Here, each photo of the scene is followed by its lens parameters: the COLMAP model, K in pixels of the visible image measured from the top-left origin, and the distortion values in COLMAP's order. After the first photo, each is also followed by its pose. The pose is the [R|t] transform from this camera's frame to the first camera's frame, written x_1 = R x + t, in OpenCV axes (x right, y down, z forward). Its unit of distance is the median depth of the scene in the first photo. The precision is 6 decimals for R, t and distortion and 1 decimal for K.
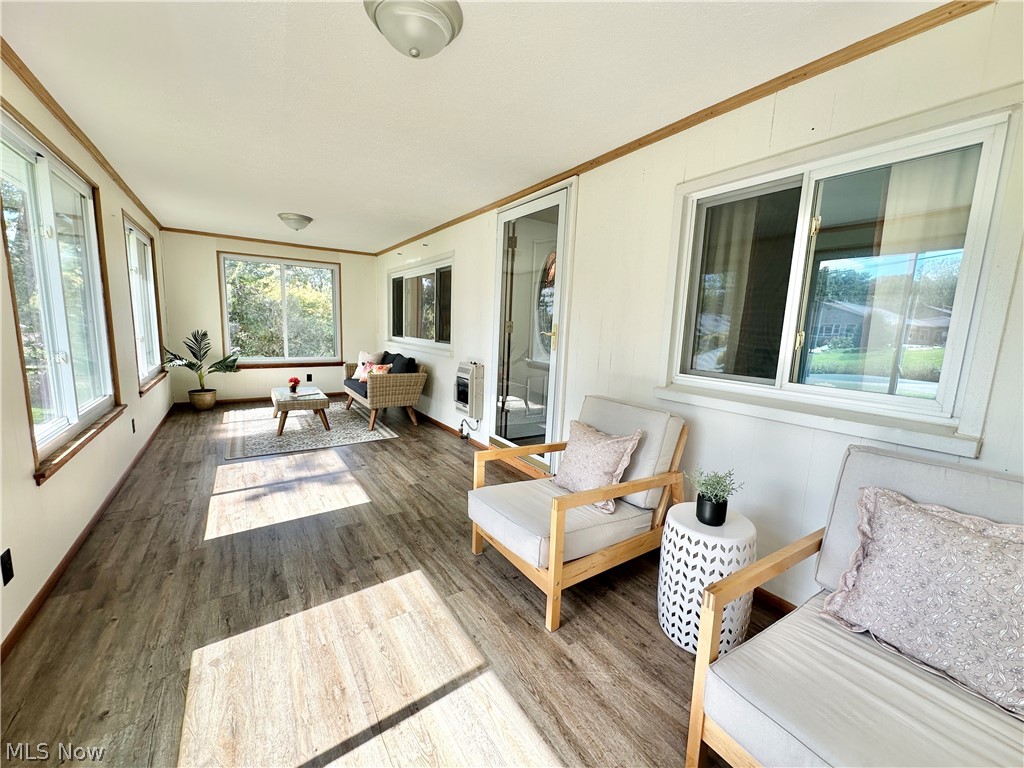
lens RADIAL K [[402.3, 0, 512.0], [0, 402.3, 384.0], [0, 0, 1]] dist [-0.000315, -0.000128]
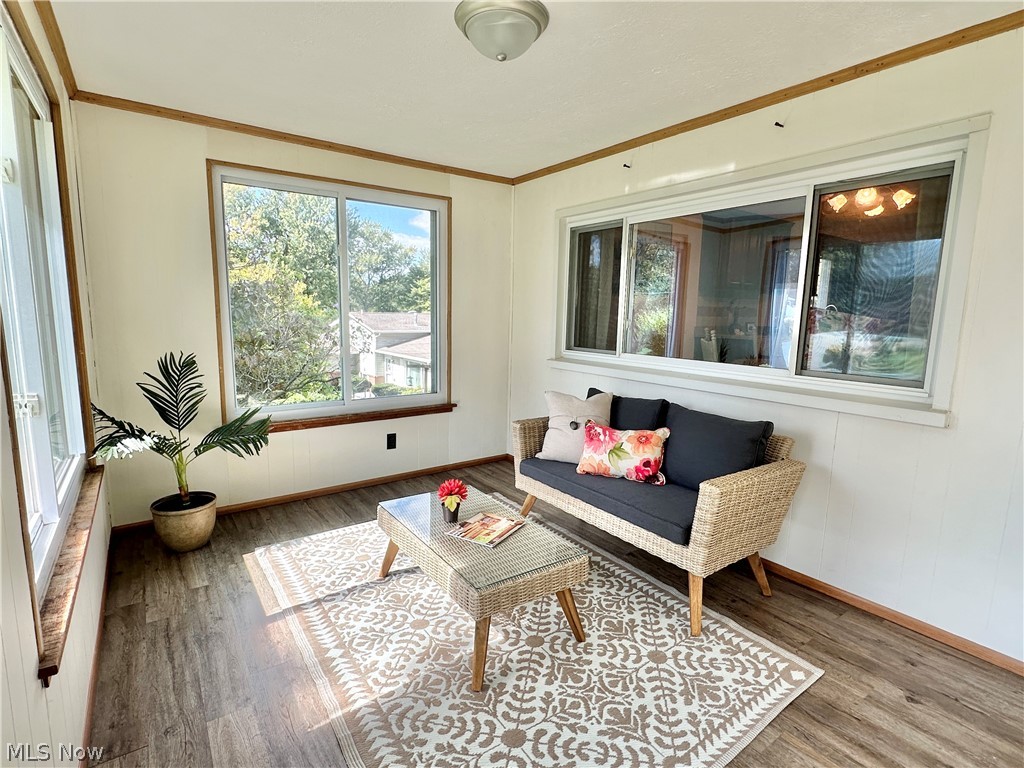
lens RADIAL K [[511.4, 0, 512.0], [0, 511.4, 384.0], [0, 0, 1]] dist [0.004750, 0.001605]
pose [[0.999504, -0.021014, 0.023472, -0.454679], [0.021051, 0.999778, -0.001328, -0.094908], [-0.023439, 0.001821, 0.999724, 0.481520]]
